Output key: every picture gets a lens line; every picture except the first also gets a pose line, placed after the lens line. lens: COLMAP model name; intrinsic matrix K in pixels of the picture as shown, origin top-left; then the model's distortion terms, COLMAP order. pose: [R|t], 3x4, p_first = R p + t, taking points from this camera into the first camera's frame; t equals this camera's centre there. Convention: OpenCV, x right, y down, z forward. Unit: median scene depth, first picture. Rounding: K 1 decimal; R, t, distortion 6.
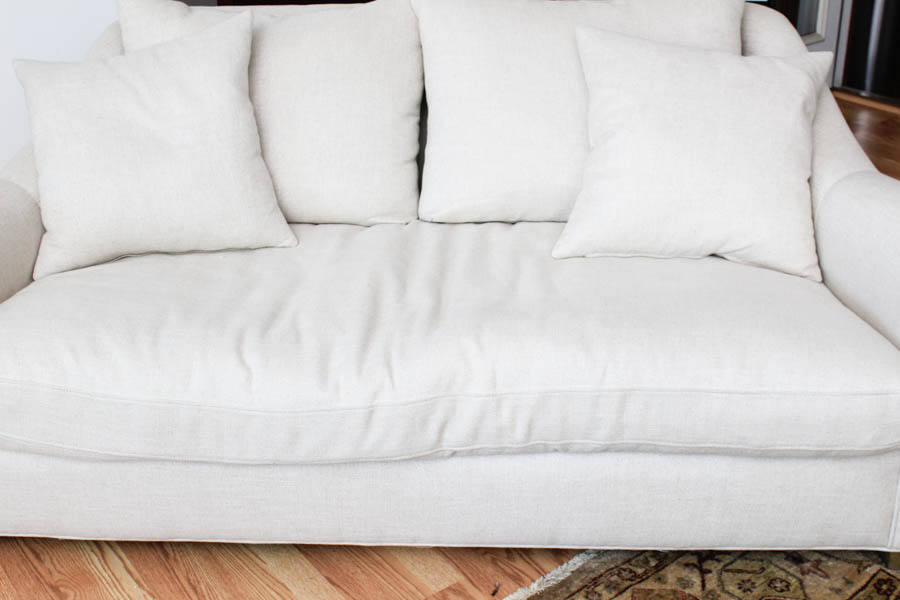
lens RADIAL K [[1105.1, 0, 450.0], [0, 1105.1, 300.0], [0, 0, 1]] dist [-0.073322, 0.018125]
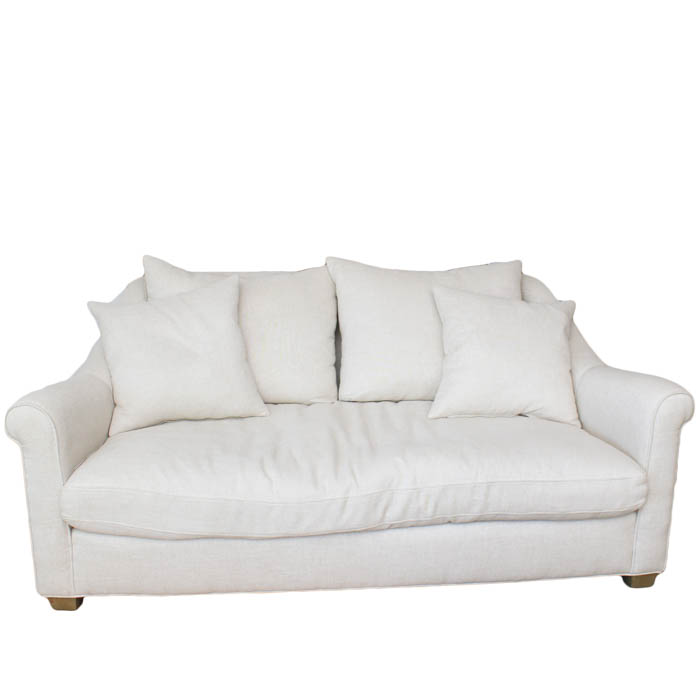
lens RADIAL K [[921.5, 0, 350.0], [0, 921.5, 350.0], [0, 0, 1]] dist [-0.126139, 0.007885]
pose [[0.987626, 0.000262, 0.156827, -0.272761], [0.028474, 0.983078, -0.180959, 0.121726], [-0.154221, 0.183185, 0.970906, -0.411516]]
